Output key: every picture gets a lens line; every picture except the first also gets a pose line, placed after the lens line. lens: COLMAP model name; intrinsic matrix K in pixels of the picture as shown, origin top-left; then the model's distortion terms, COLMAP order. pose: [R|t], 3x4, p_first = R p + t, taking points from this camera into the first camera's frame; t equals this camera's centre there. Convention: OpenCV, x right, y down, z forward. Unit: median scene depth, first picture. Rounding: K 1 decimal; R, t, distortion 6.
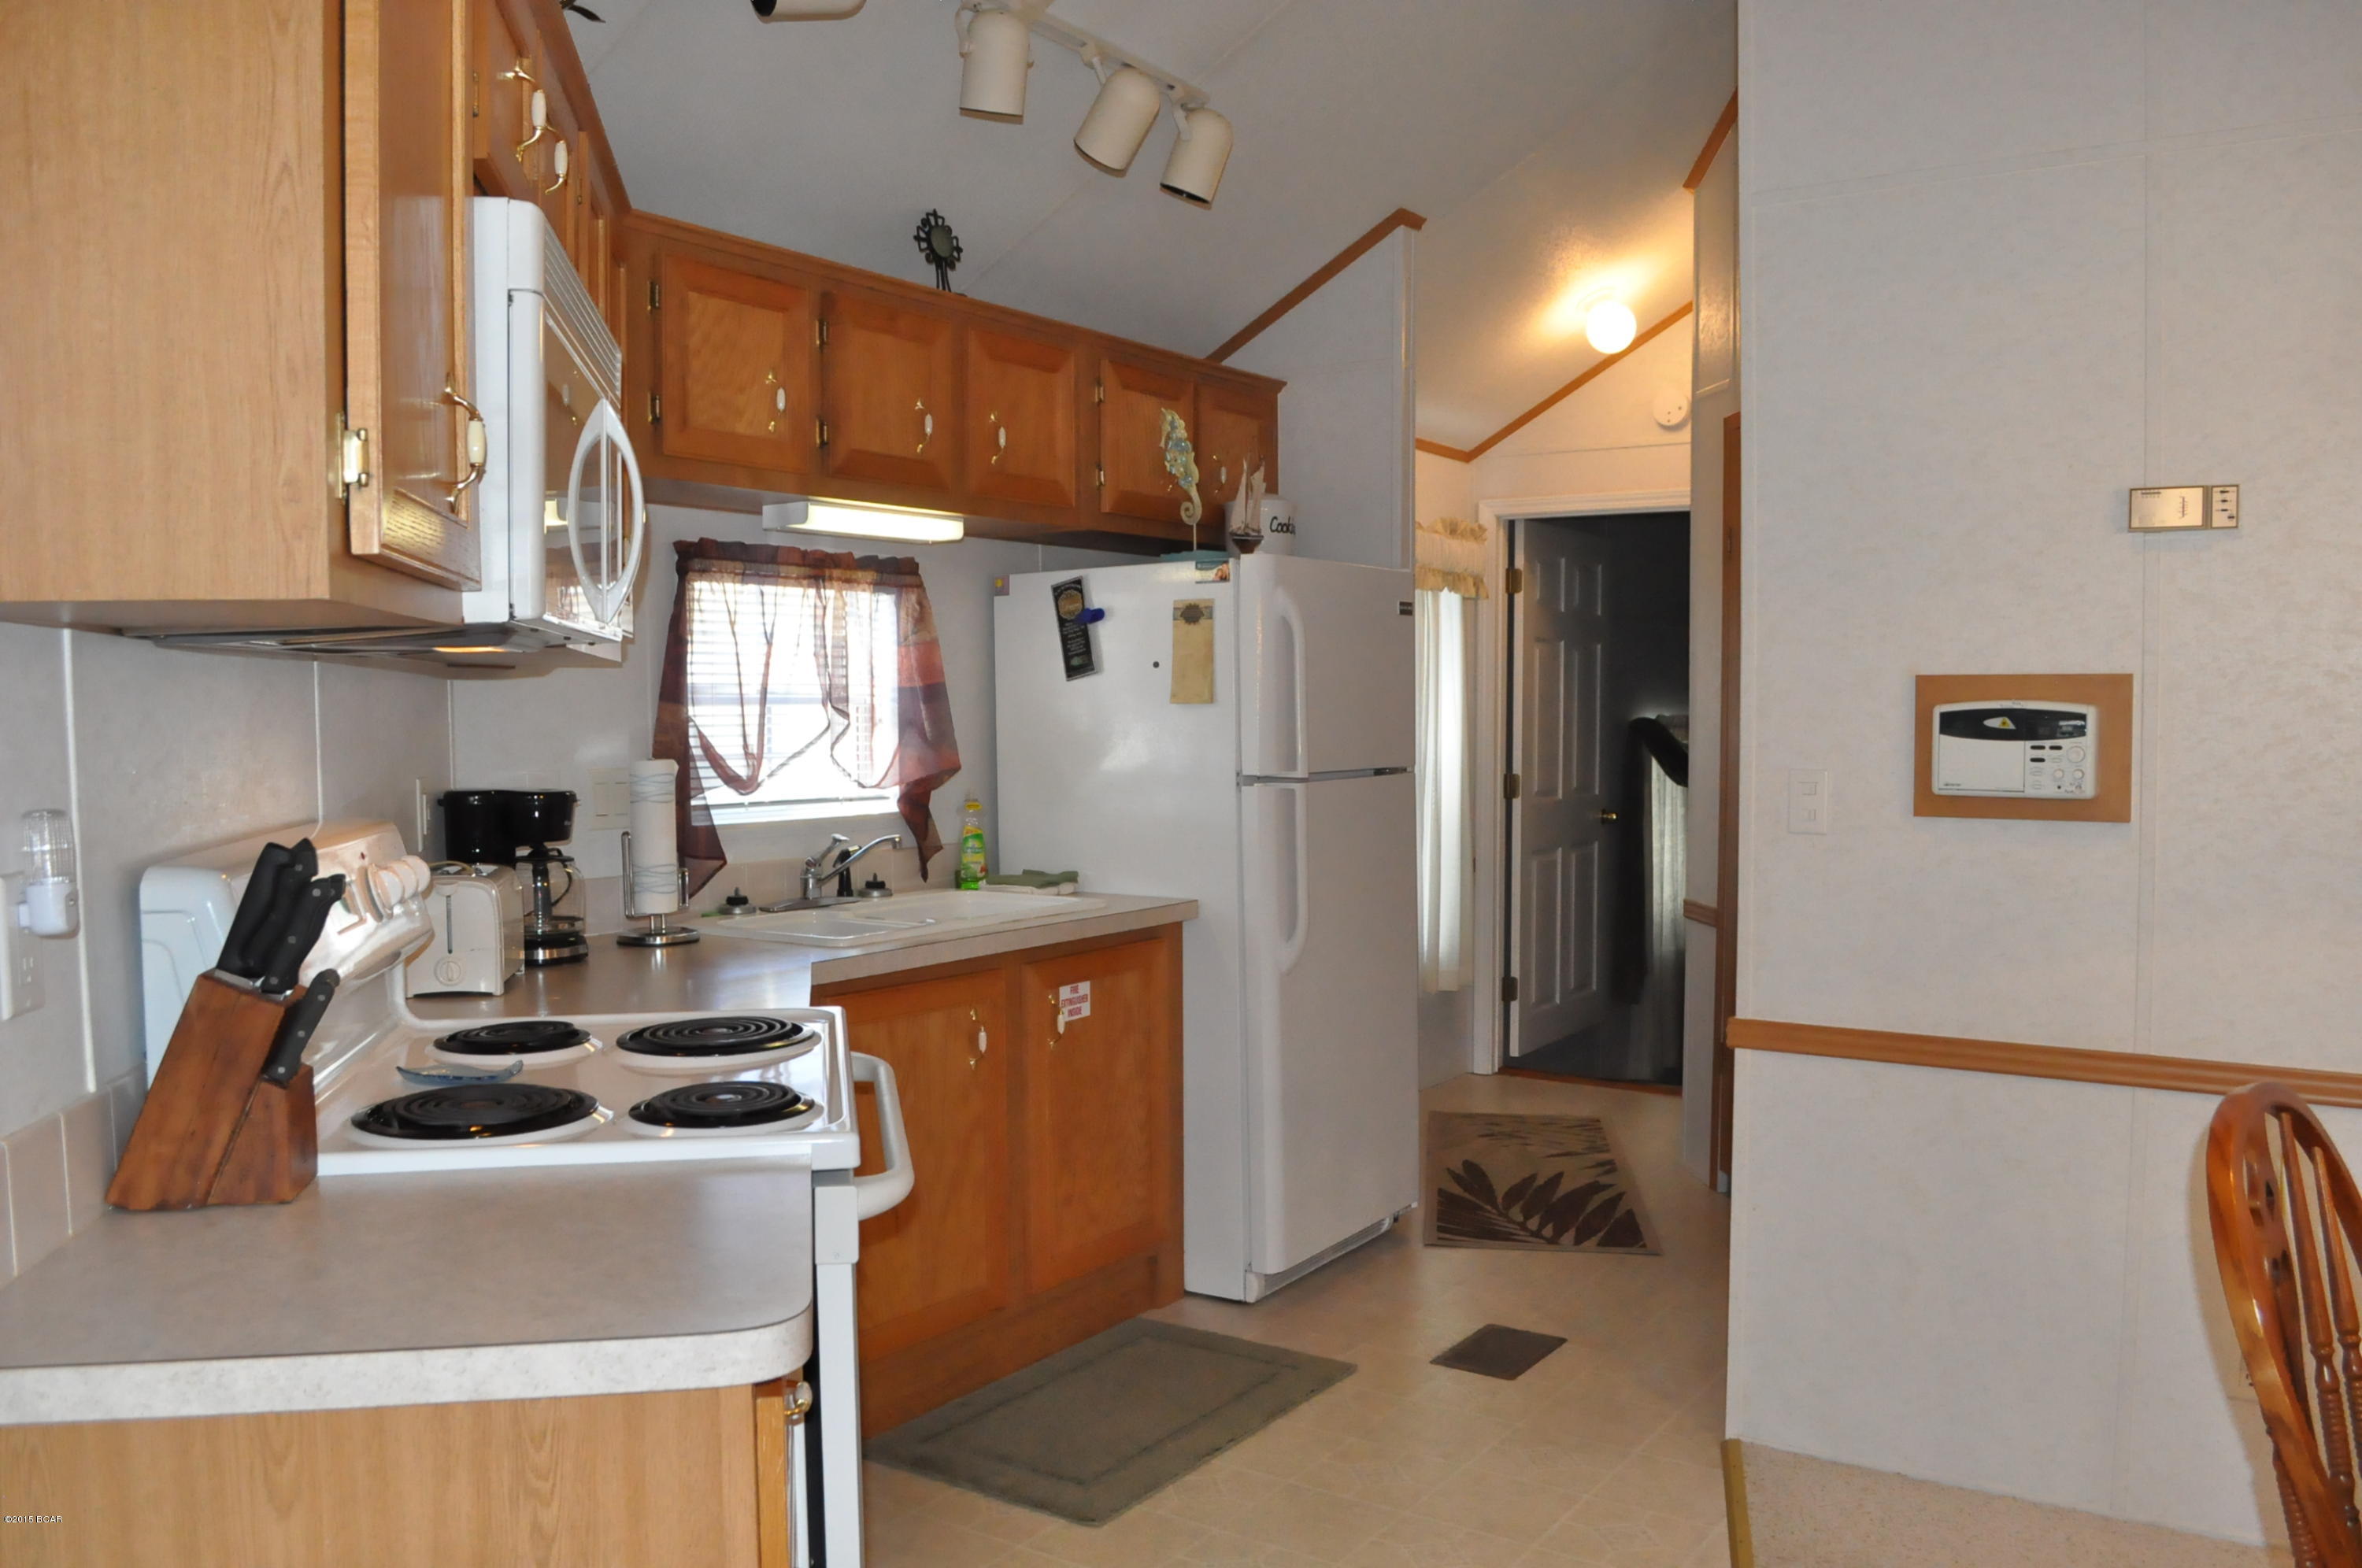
lens RADIAL K [[1847.8, 0, 1181.5], [0, 1847.8, 811.6], [0, 0, 1]] dist [-0.080832, 0.008932]
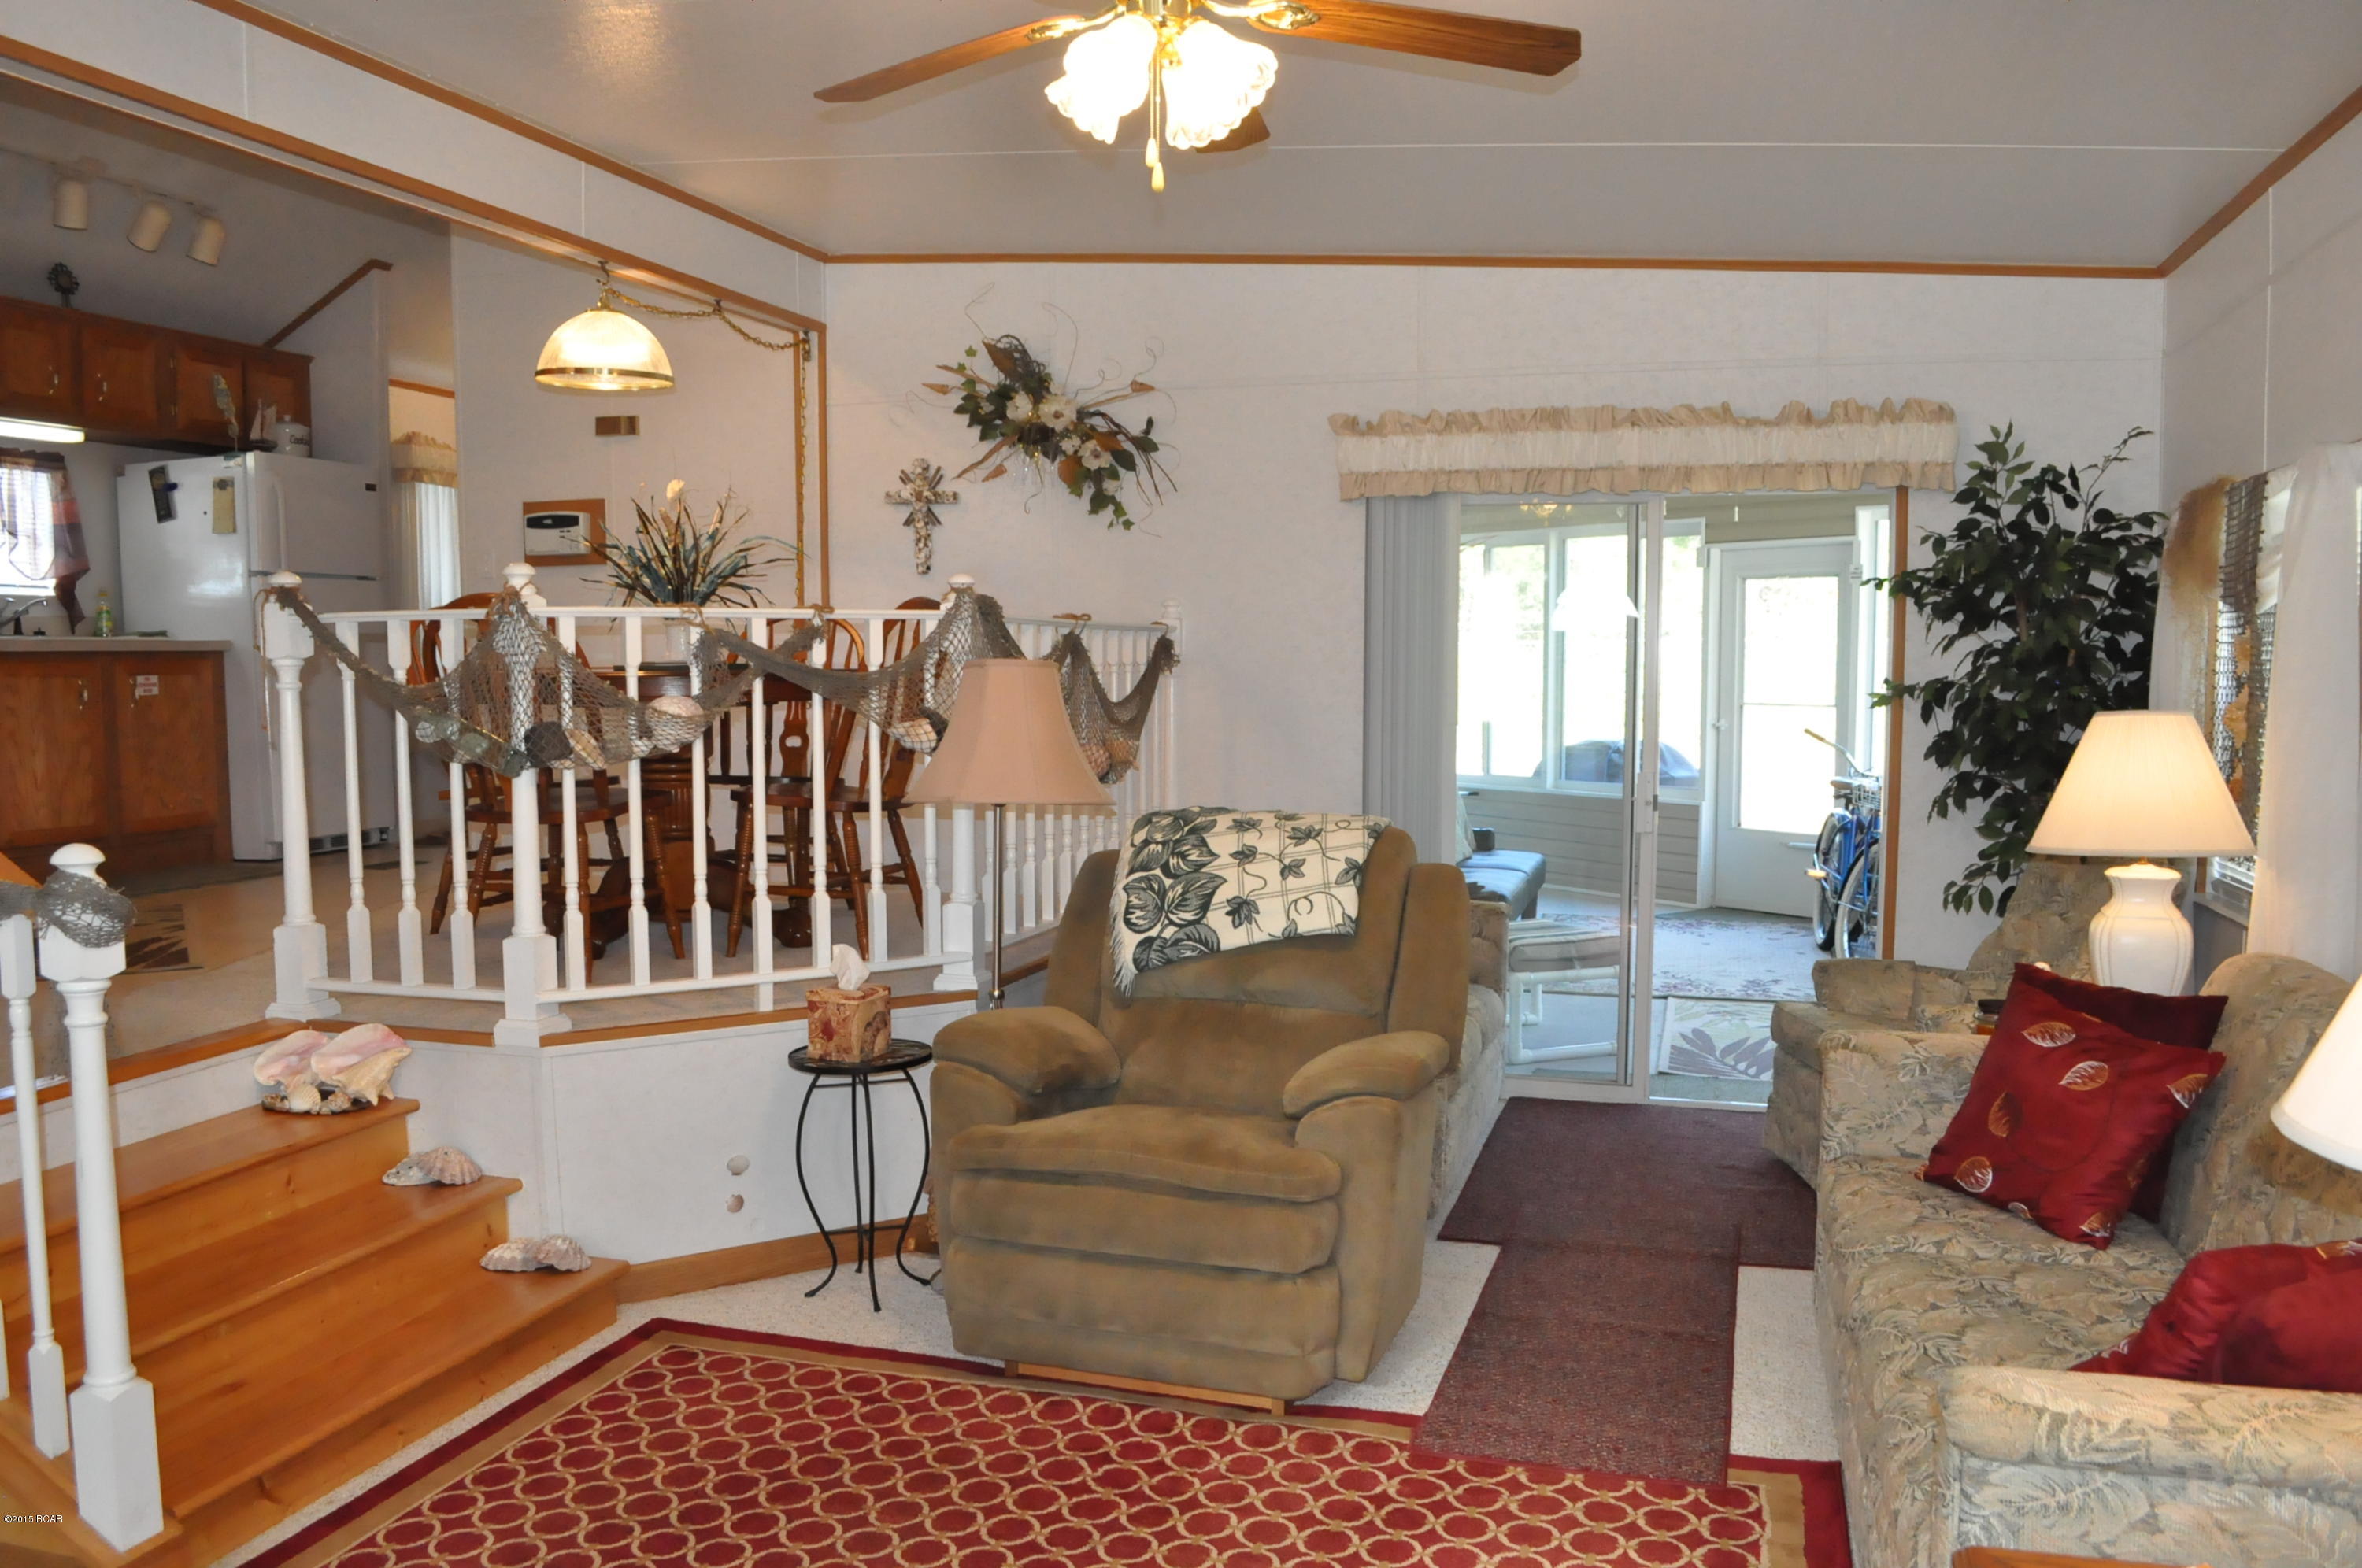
lens RADIAL K [[1847.8, 0, 1181.5], [0, 1847.8, 811.6], [0, 0, 1]] dist [-0.080832, 0.008932]
pose [[0.951877, -0.029158, 0.305089, 0.354893], [0.023293, 0.999468, 0.022849, 0.198491], [-0.305593, -0.014643, 0.952050, -1.000693]]
